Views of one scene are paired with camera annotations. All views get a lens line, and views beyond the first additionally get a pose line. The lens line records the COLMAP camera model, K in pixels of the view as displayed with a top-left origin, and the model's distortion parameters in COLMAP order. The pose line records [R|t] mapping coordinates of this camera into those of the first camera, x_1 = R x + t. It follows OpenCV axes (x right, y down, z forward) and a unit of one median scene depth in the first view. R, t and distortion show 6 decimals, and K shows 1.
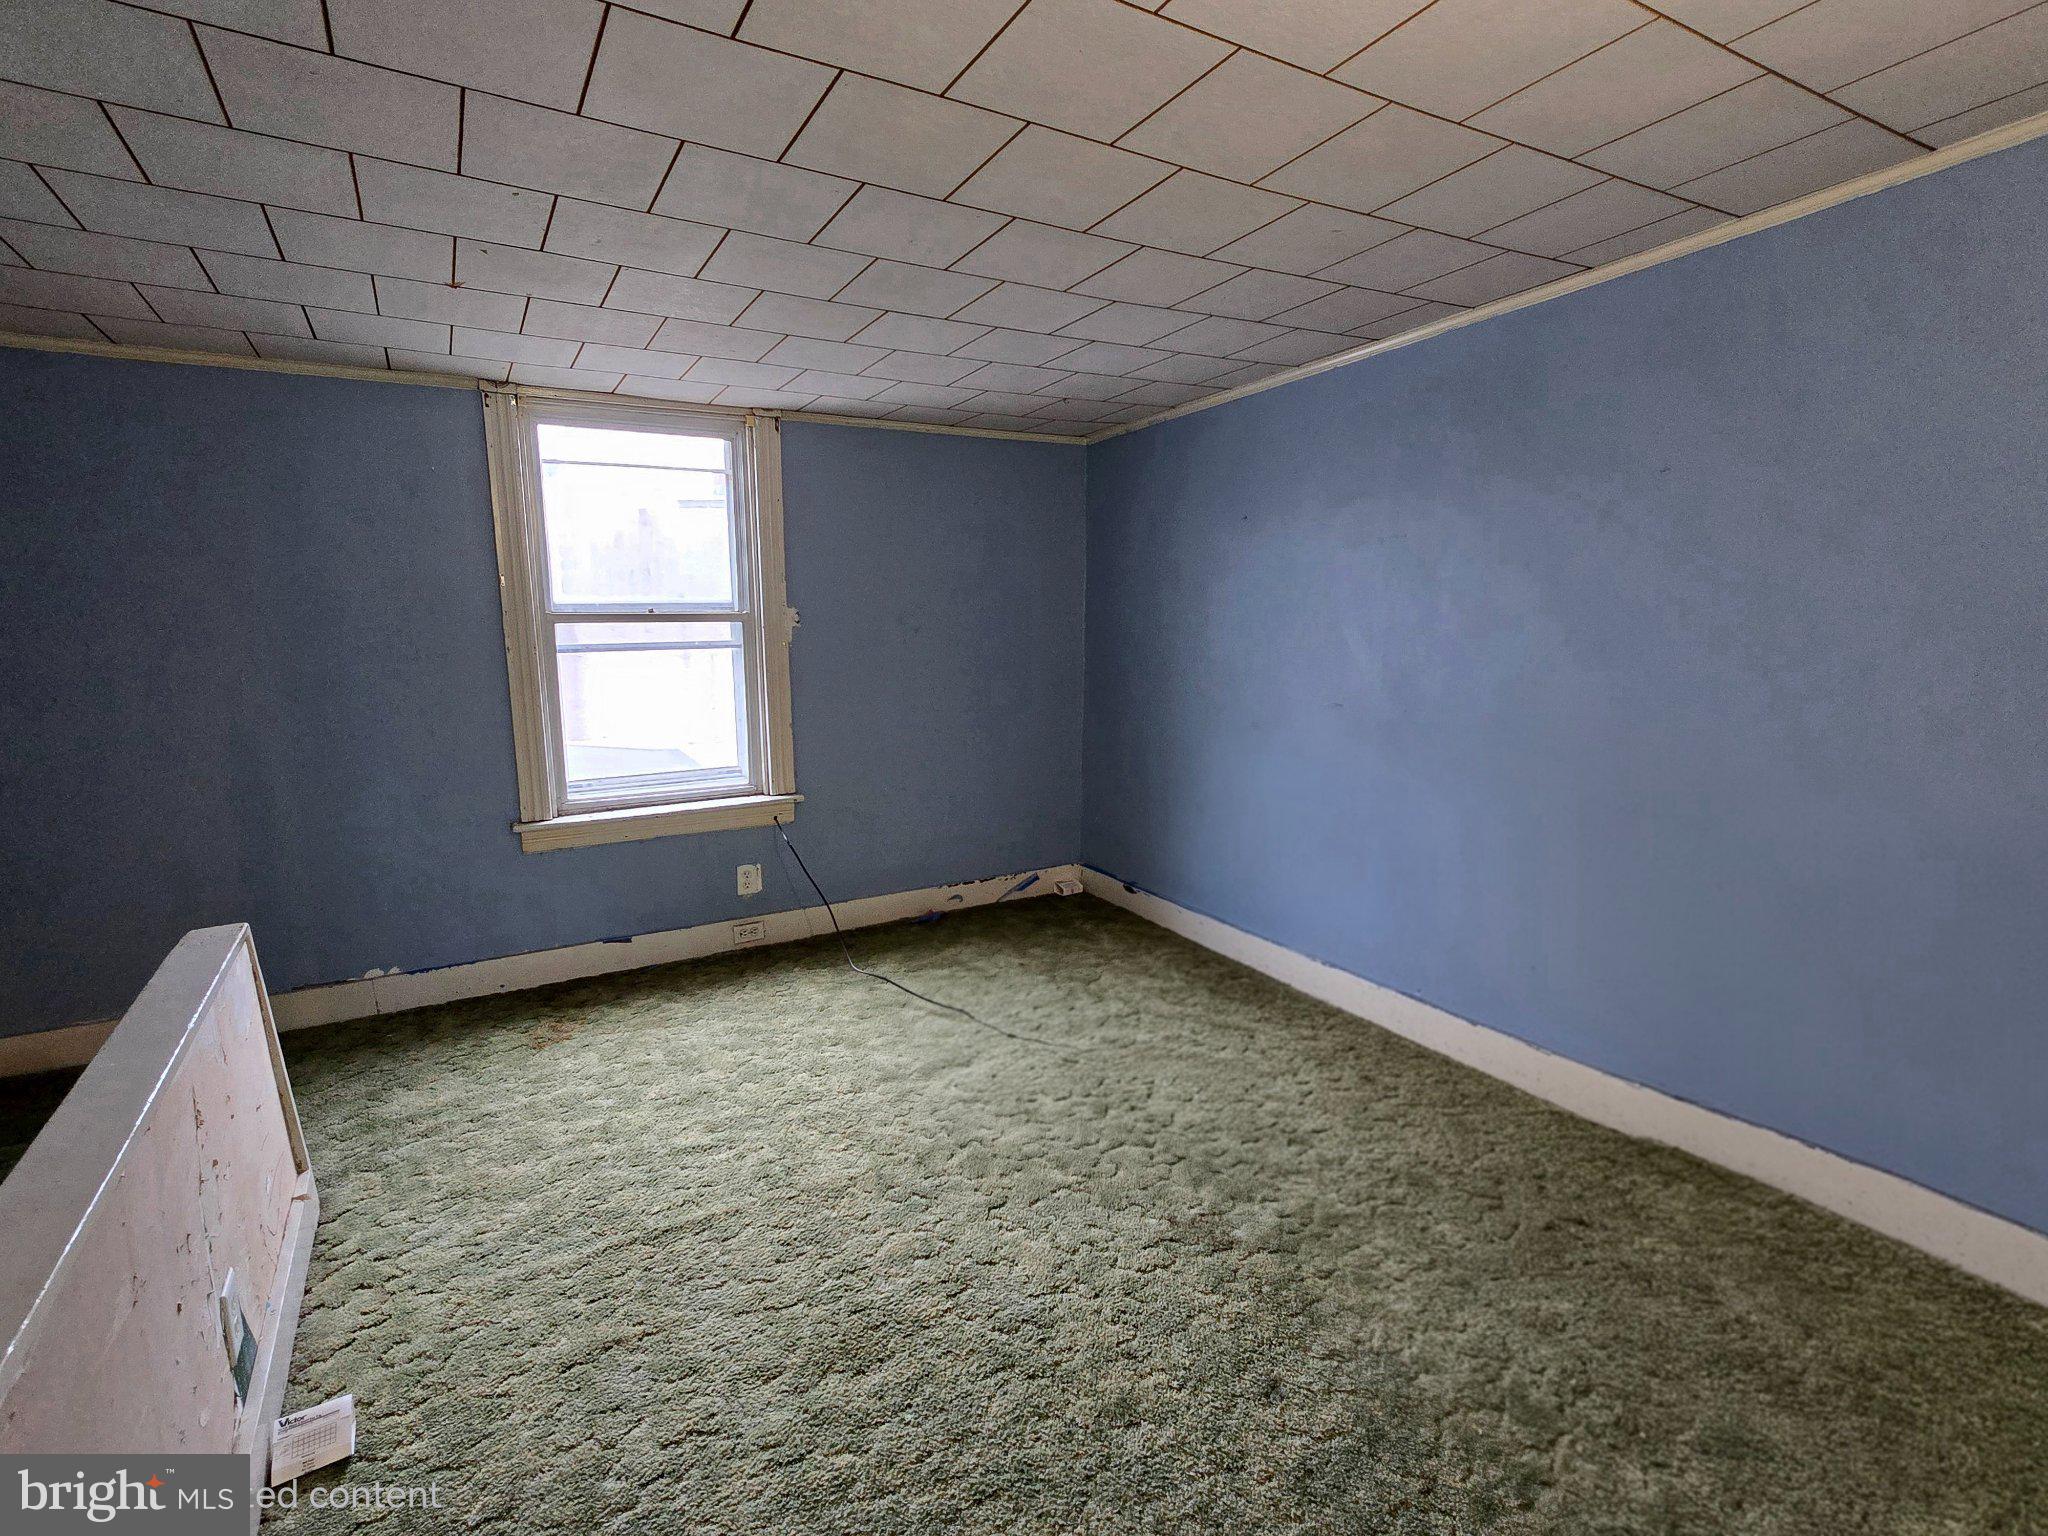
lens RADIAL K [[981.2, 0, 1021.3], [0, 981.2, 765.3], [0, 0, 1]] dist [-0.000431, -0.000510]
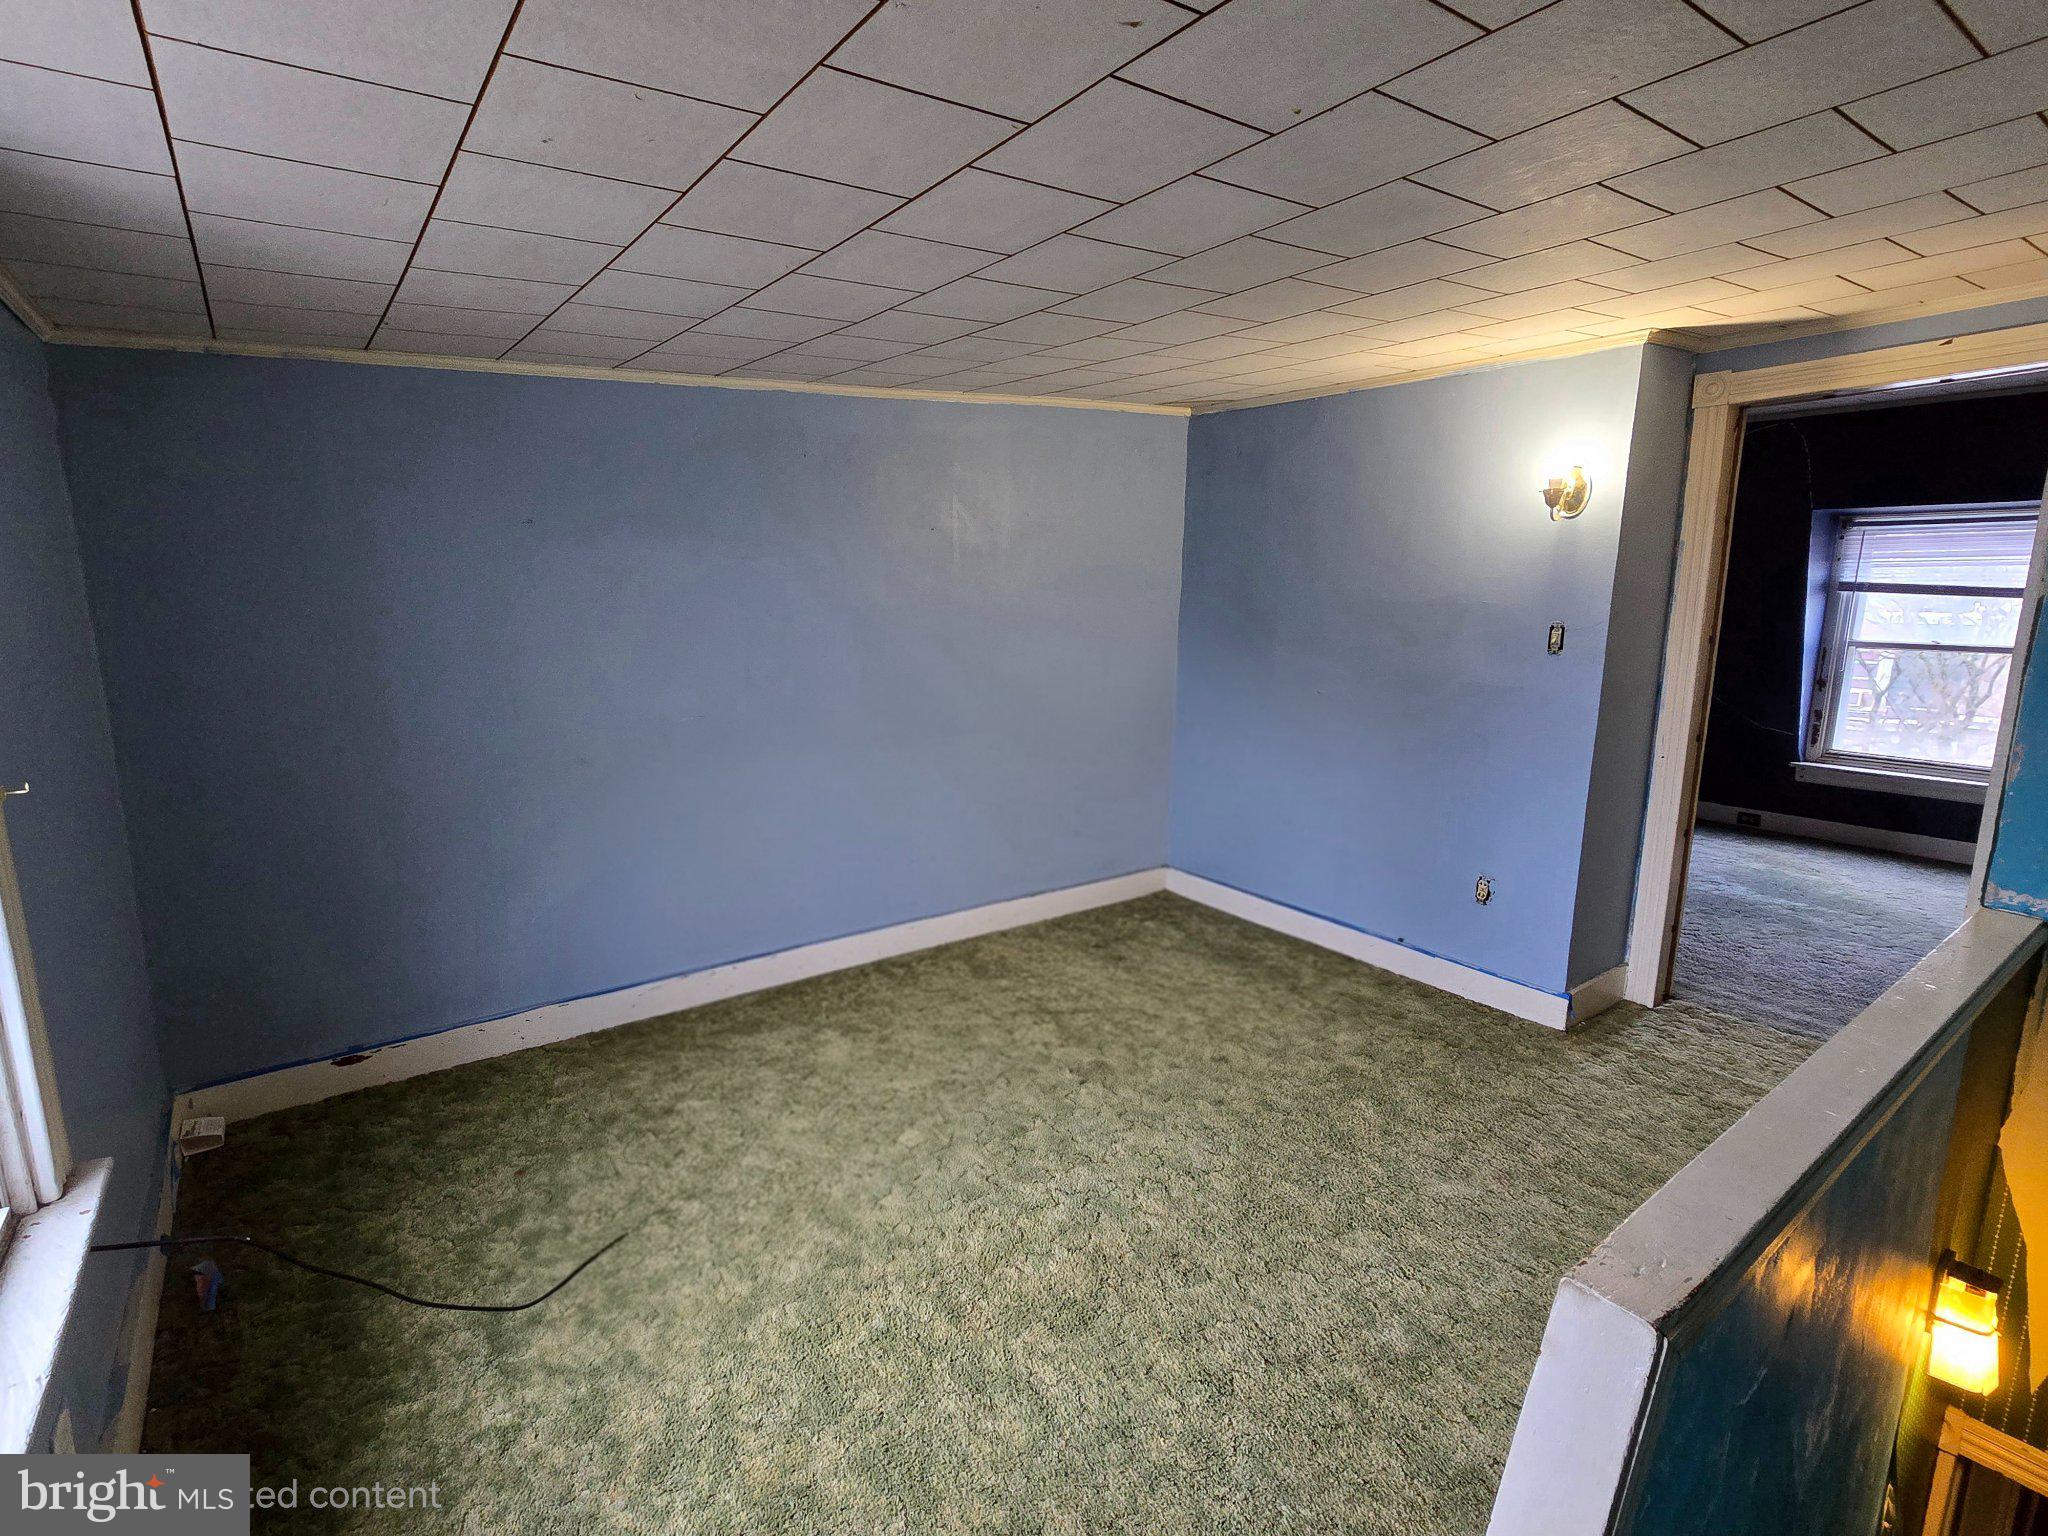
lens RADIAL K [[981.2, 0, 1021.3], [0, 981.2, 774.5], [0, 0, 1]] dist [-0.000431, -0.000510]
pose [[-0.126071, -0.186617, 0.974310, -0.636358], [0.158833, 0.965679, 0.205516, -0.141414], [-0.979223, 0.180662, -0.092103, 0.667777]]
